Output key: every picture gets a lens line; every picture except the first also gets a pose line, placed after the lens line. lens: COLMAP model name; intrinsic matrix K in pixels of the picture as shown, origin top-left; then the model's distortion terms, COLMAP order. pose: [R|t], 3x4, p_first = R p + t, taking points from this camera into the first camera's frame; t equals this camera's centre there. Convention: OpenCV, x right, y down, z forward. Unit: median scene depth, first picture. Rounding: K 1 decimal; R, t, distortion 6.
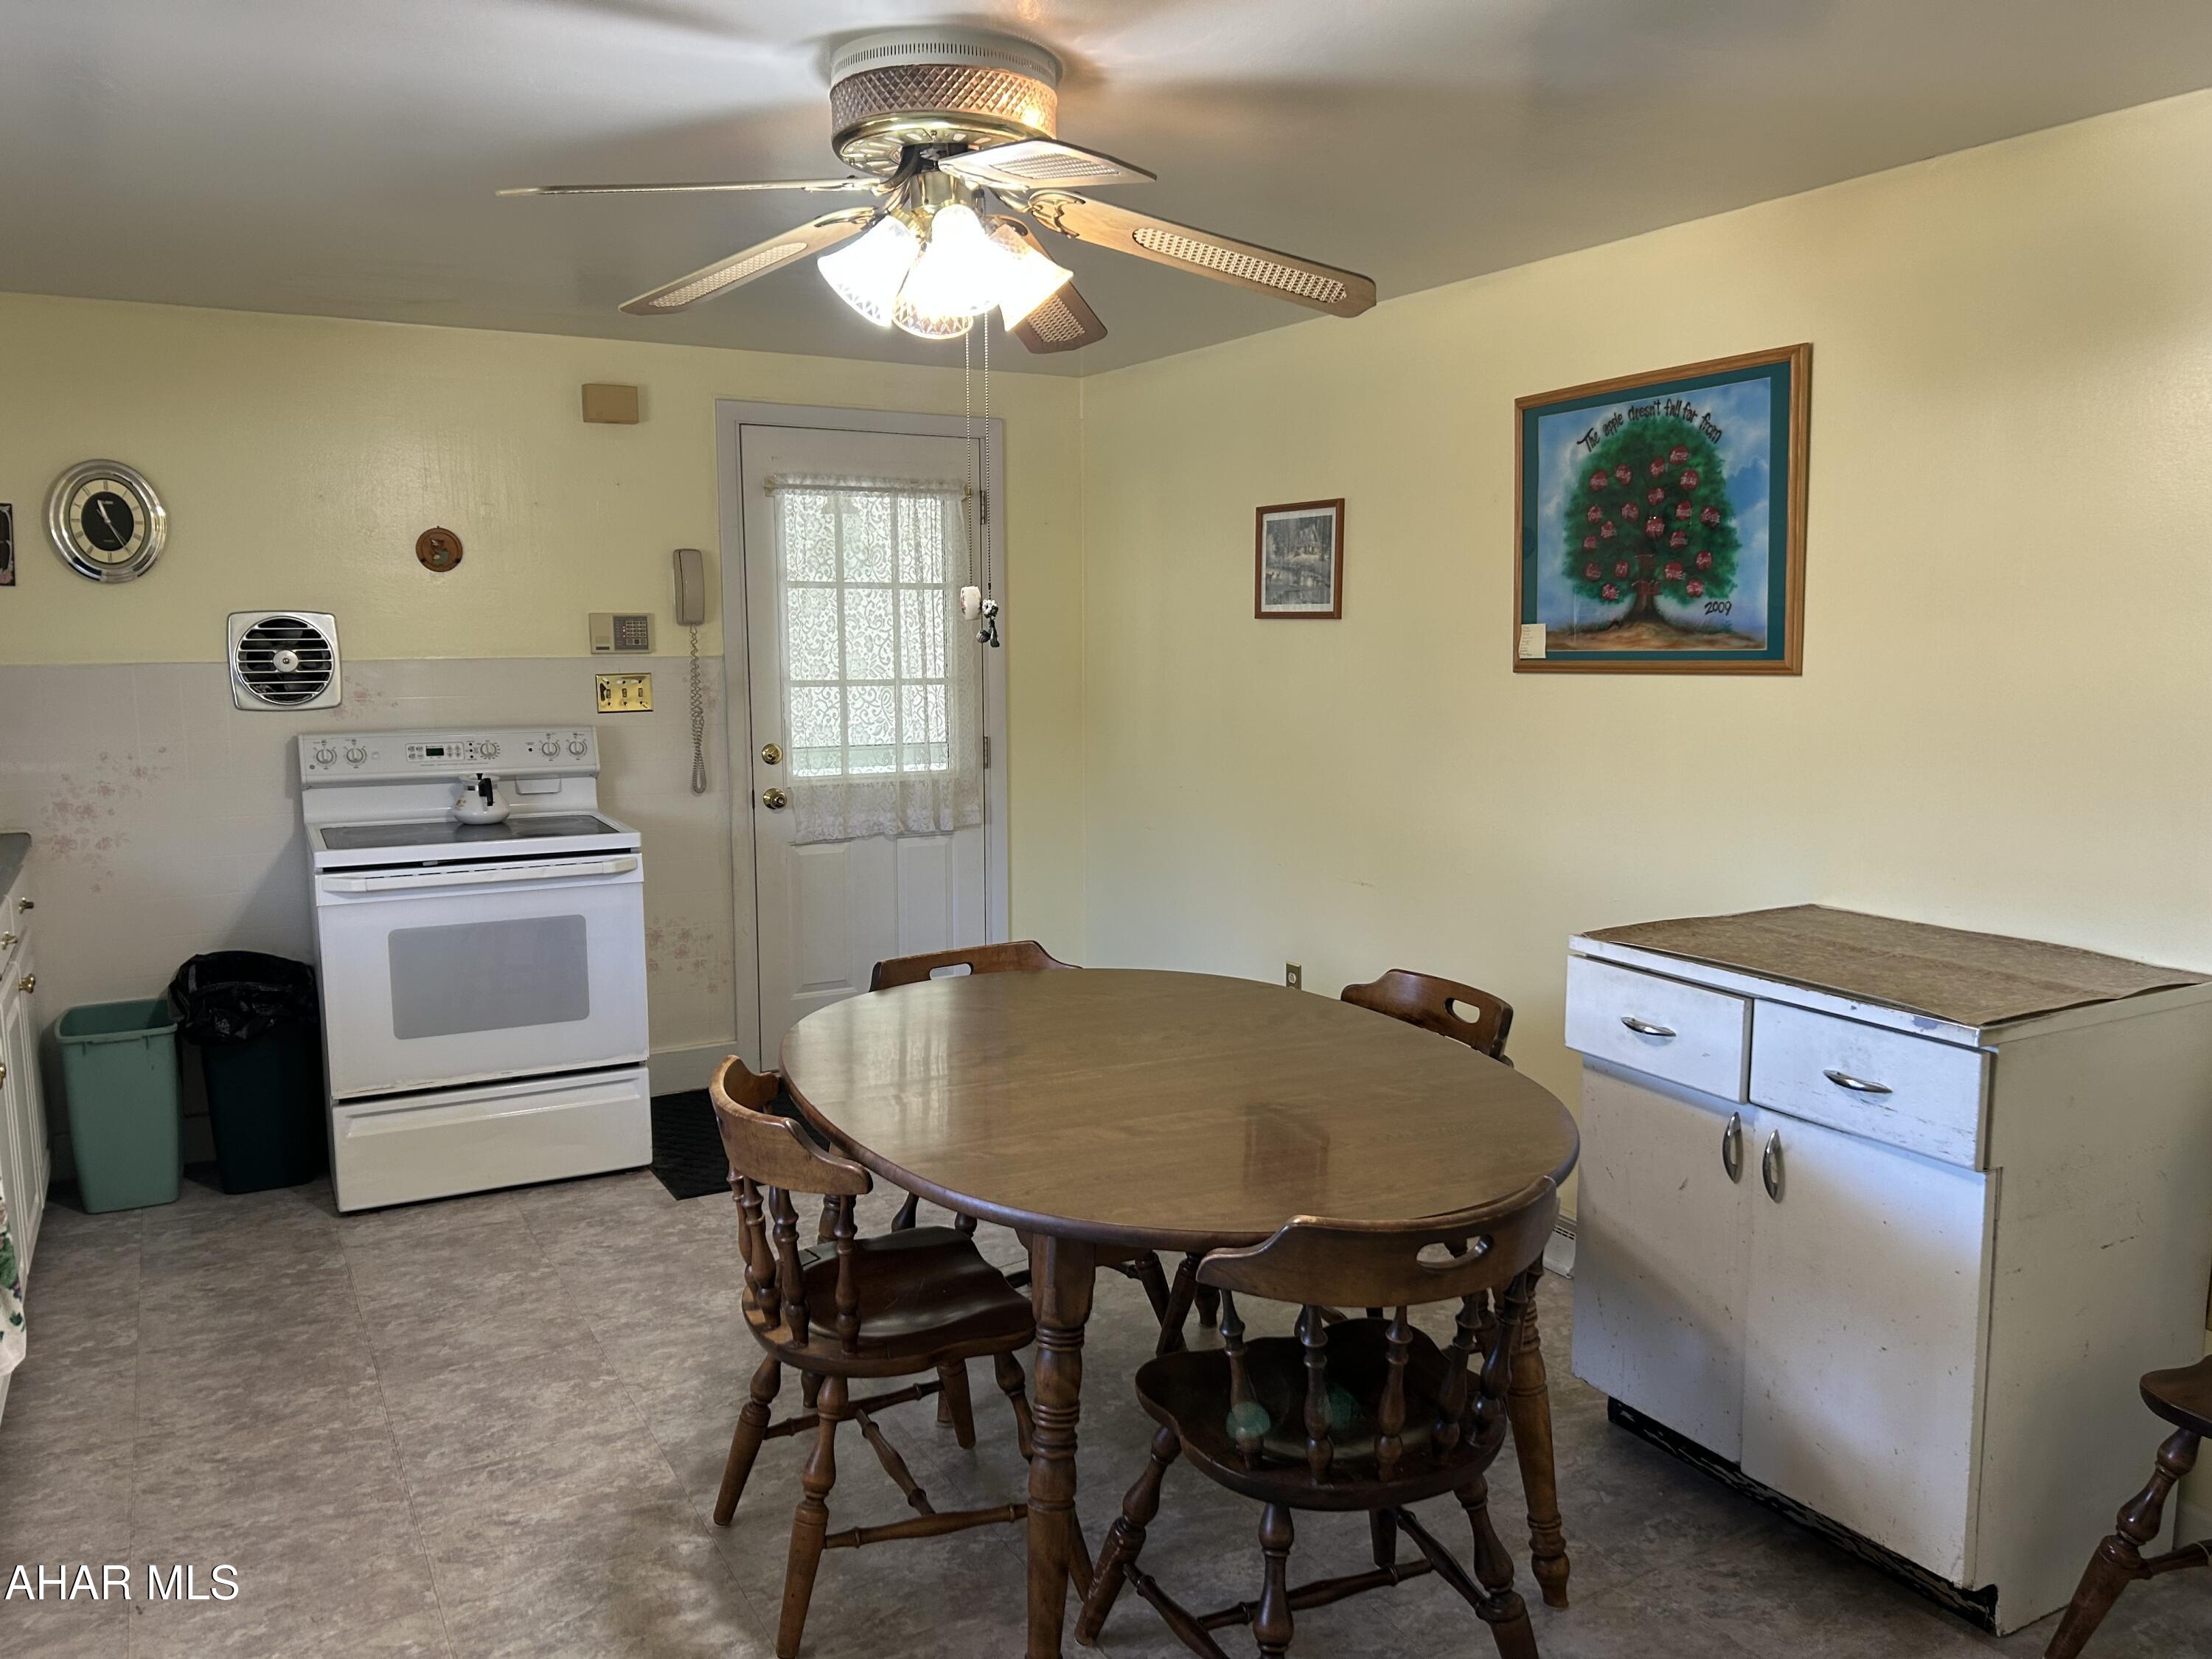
lens RADIAL K [[1592.6, 0, 1106.0], [0, 1592.6, 829.5], [0, 0, 1]] dist [0.078407, -0.142352]
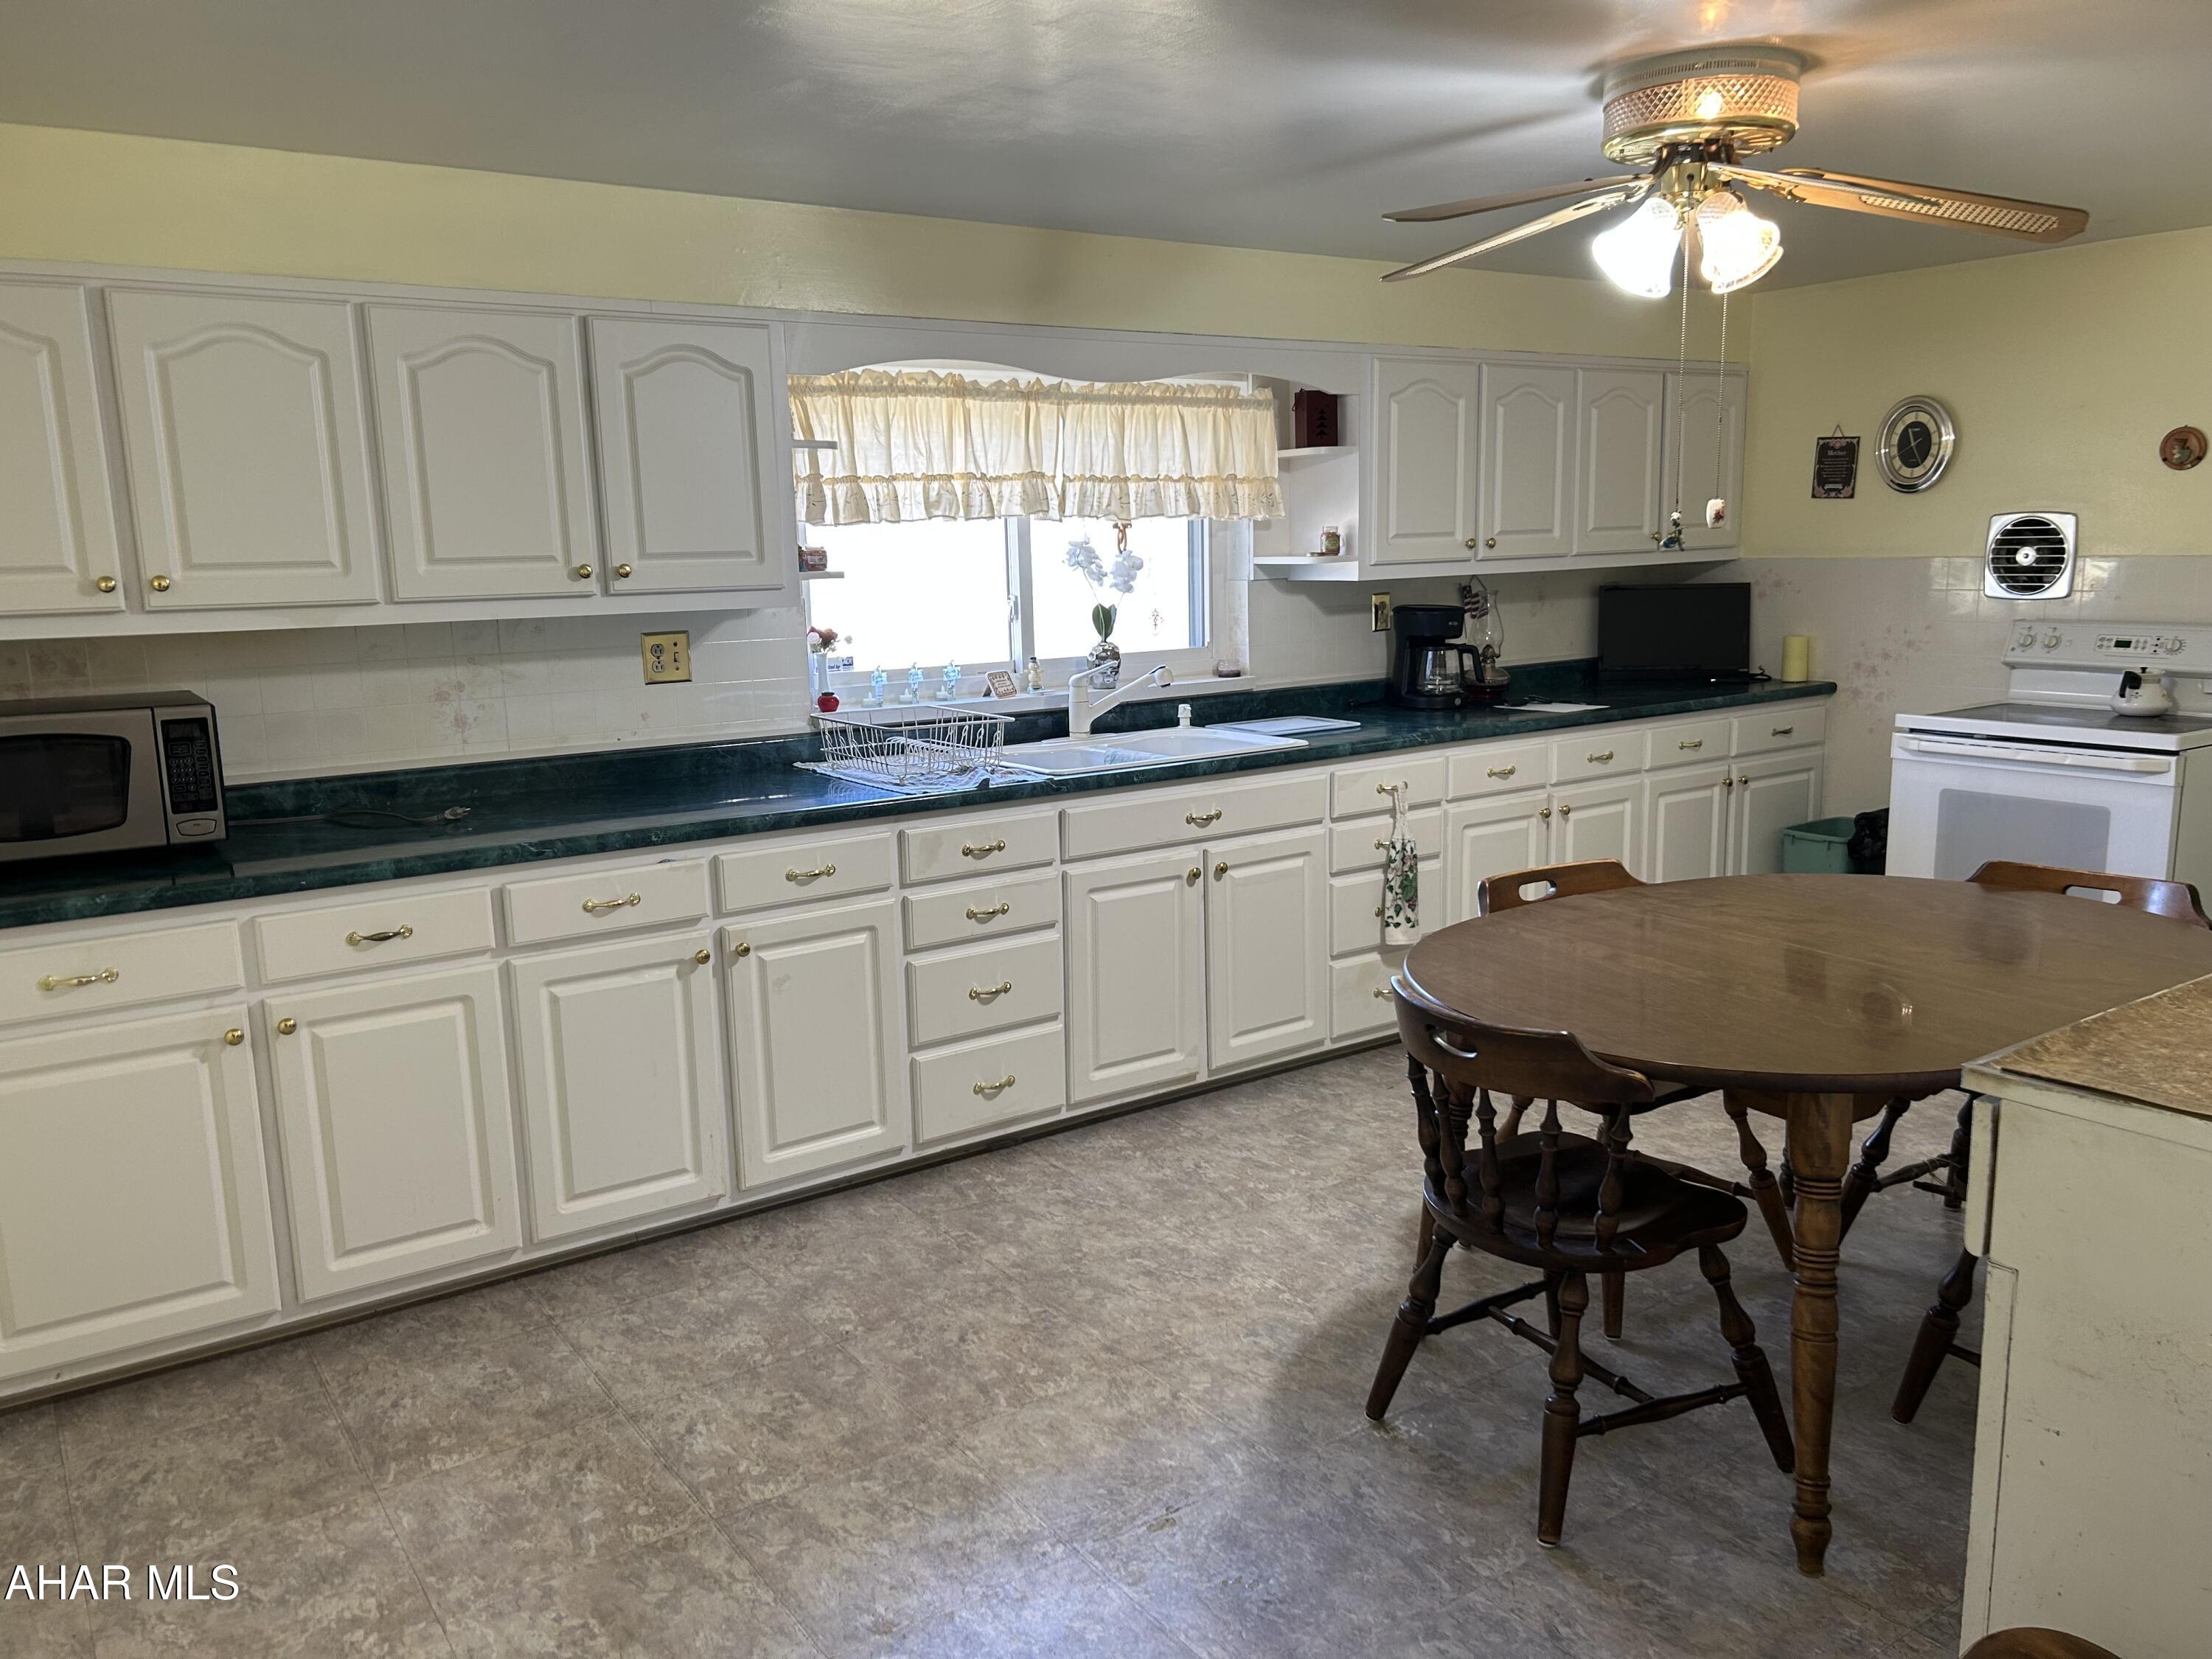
lens RADIAL K [[1592.6, 0, 1106.0], [0, 1592.6, 829.5], [0, 0, 1]] dist [0.078407, -0.142352]
pose [[0.114405, 0.175349, -0.977836, 0.603462], [-0.096039, 0.981641, 0.164795, -0.040620], [0.988781, 0.075057, 0.129145, 0.220704]]
